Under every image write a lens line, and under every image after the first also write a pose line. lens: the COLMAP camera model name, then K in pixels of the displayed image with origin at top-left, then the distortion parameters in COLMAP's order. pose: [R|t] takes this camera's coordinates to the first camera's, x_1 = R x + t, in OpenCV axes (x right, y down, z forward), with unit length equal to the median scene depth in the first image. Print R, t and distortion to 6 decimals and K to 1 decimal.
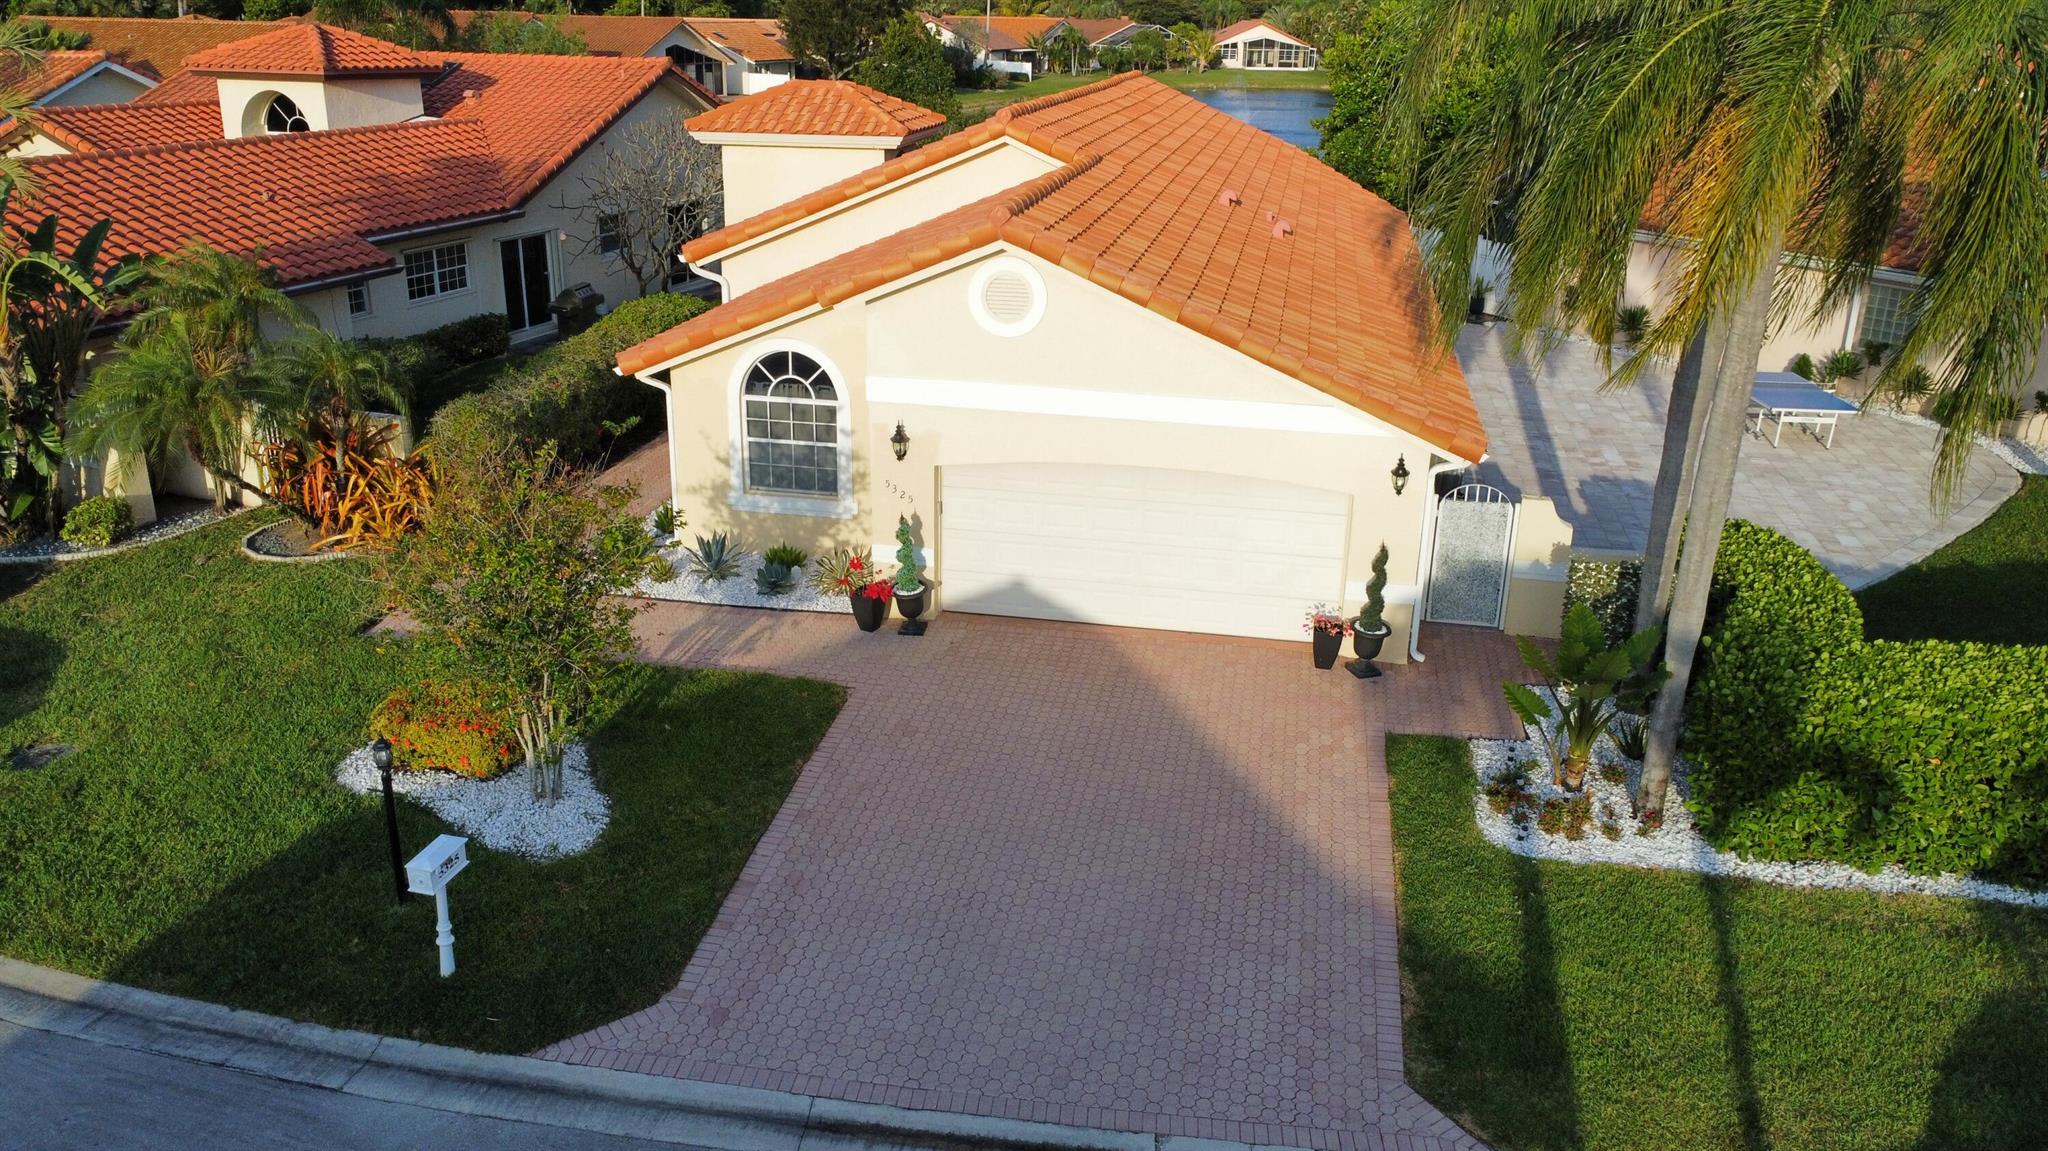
lens RADIAL K [[1541.2, 0, 1026.3], [0, 1541.2, 578.0], [0, 0, 1]] dist [0.001599, 0.008844]
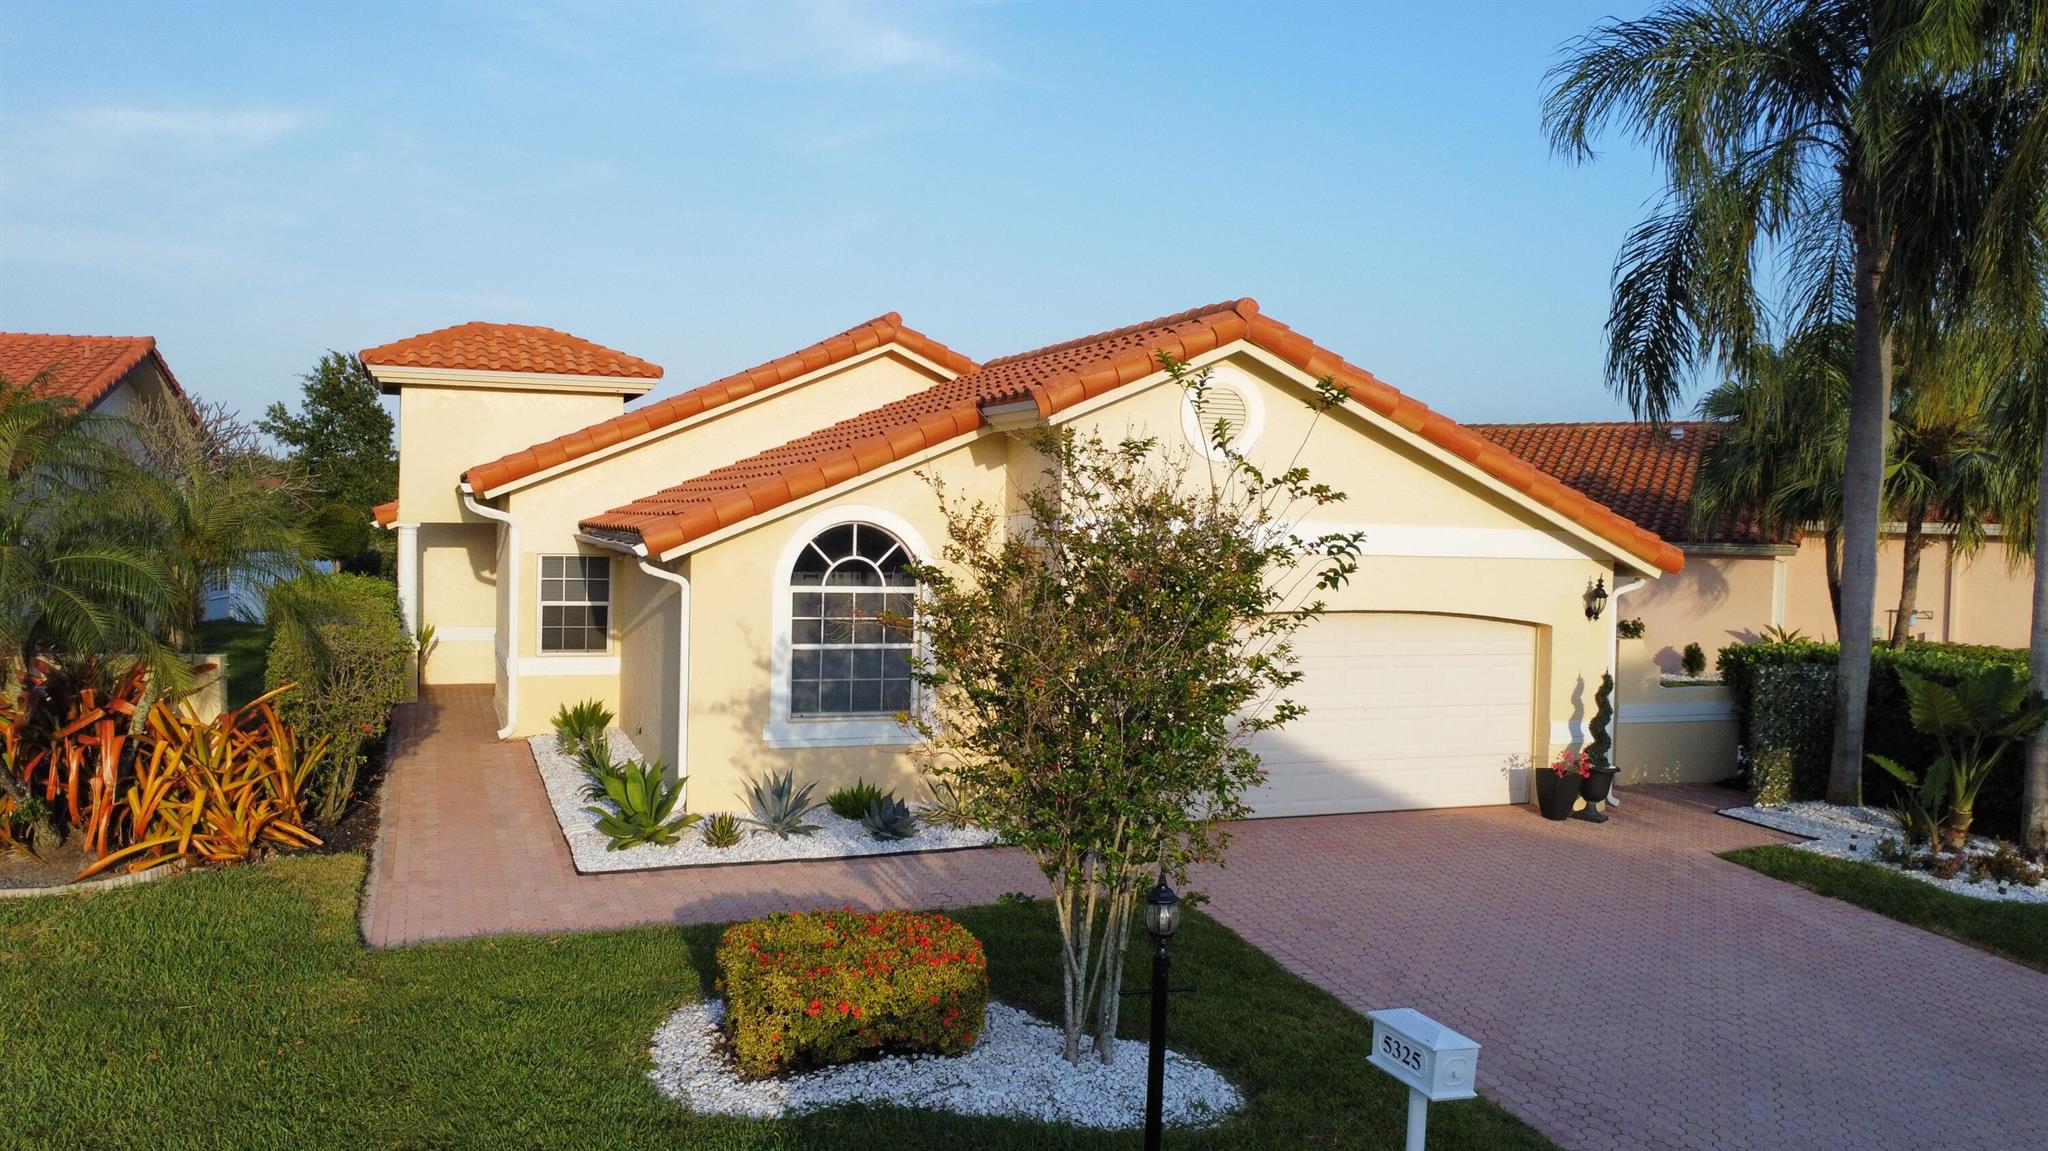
lens RADIAL K [[1541.2, 0, 1015.2], [0, 1541.2, 566.9], [0, 0, 1]] dist [0.001599, 0.008844]
pose [[0.847747, -0.014418, 0.530204, -0.484350], [0.177317, 0.949820, -0.257685, 0.083011], [-0.499883, 0.312466, 0.807764, 0.343743]]
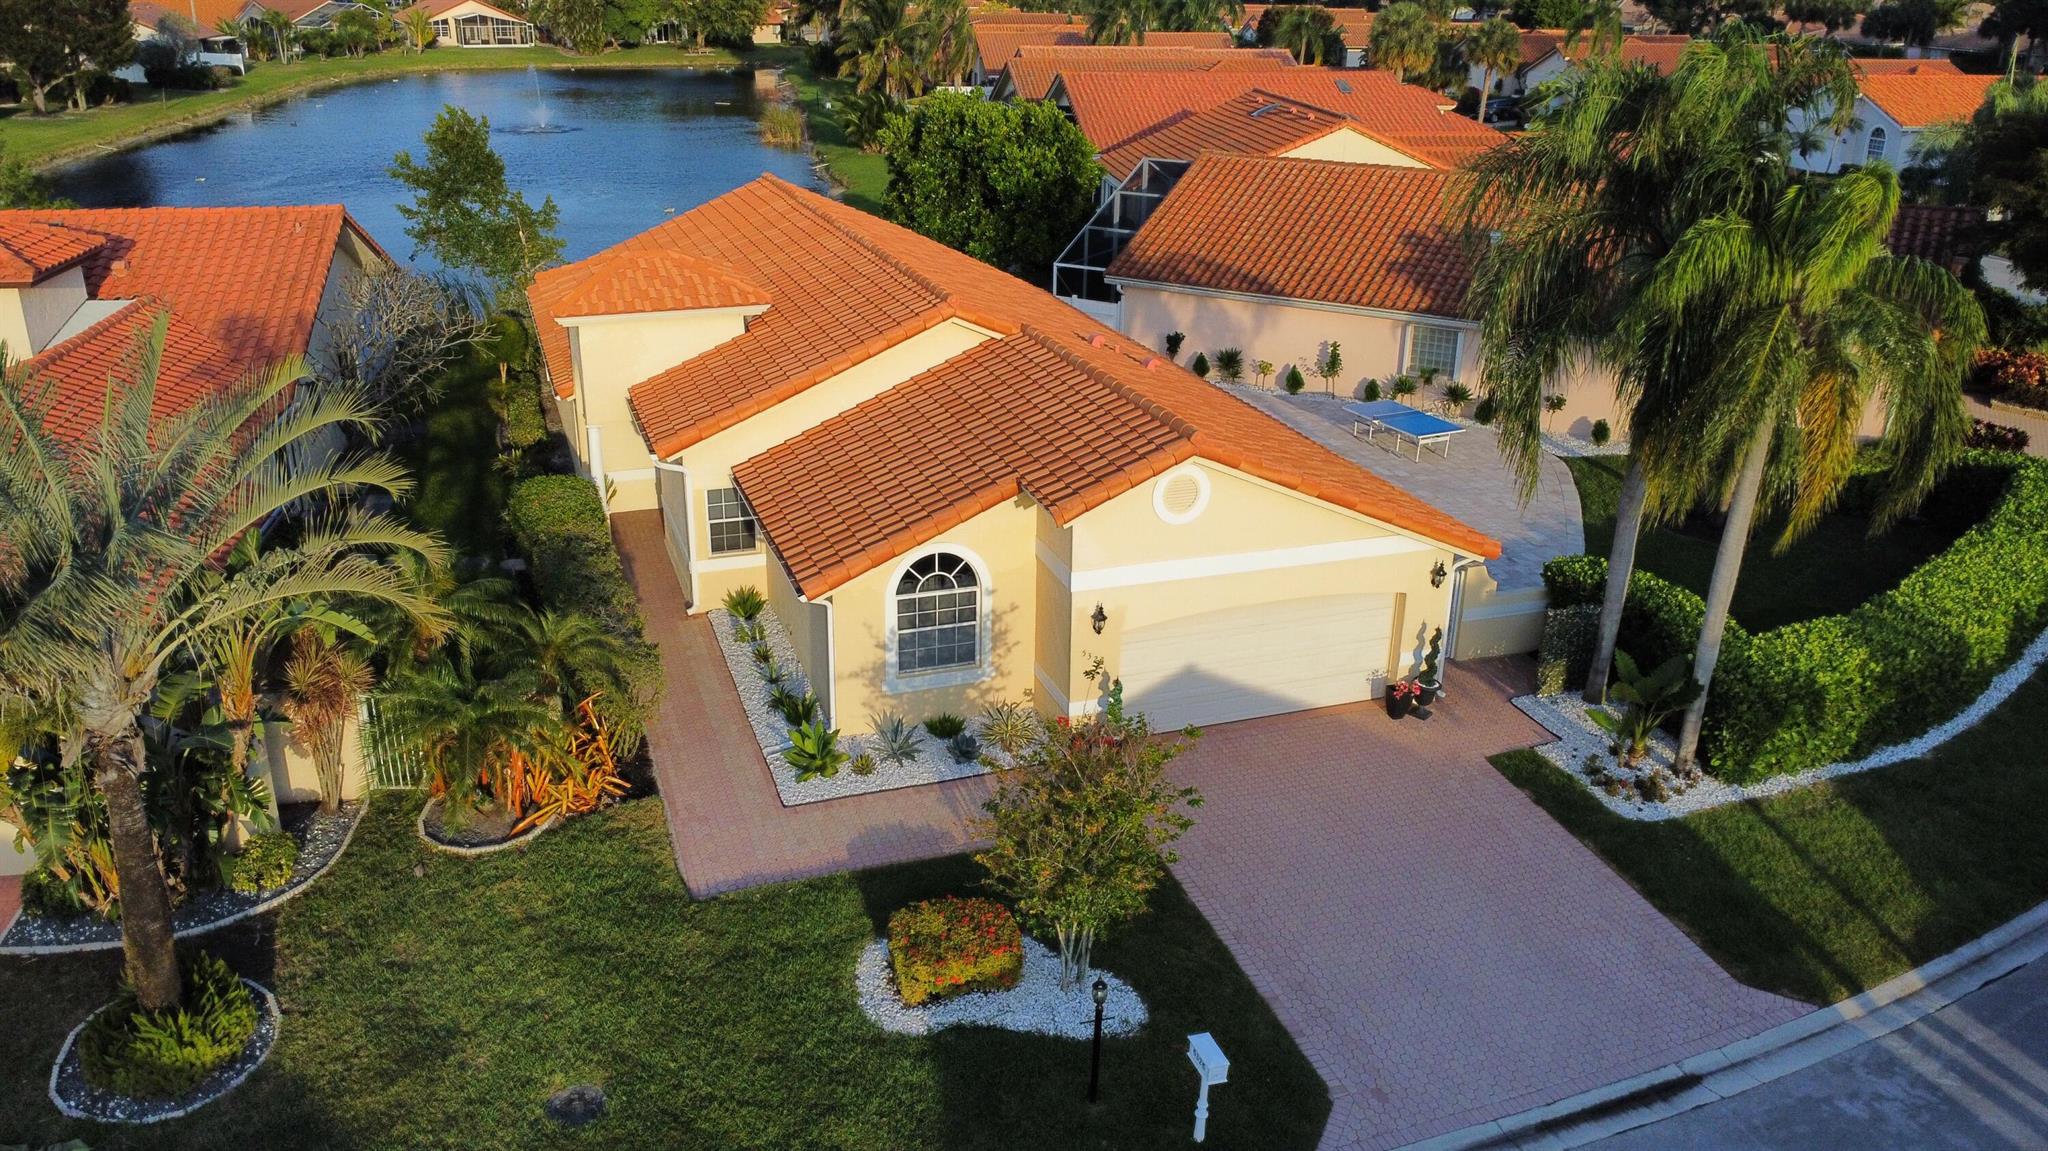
lens RADIAL K [[1541.2, 0, 1018.9], [0, 1541.2, 575.1], [0, 0, 1]] dist [0.001599, 0.008844]
pose [[0.860809, -0.192297, 0.471201, -0.637523], [0.174787, 0.981257, 0.081142, -0.210207], [-0.477973, 0.012512, 0.878286, -0.041944]]
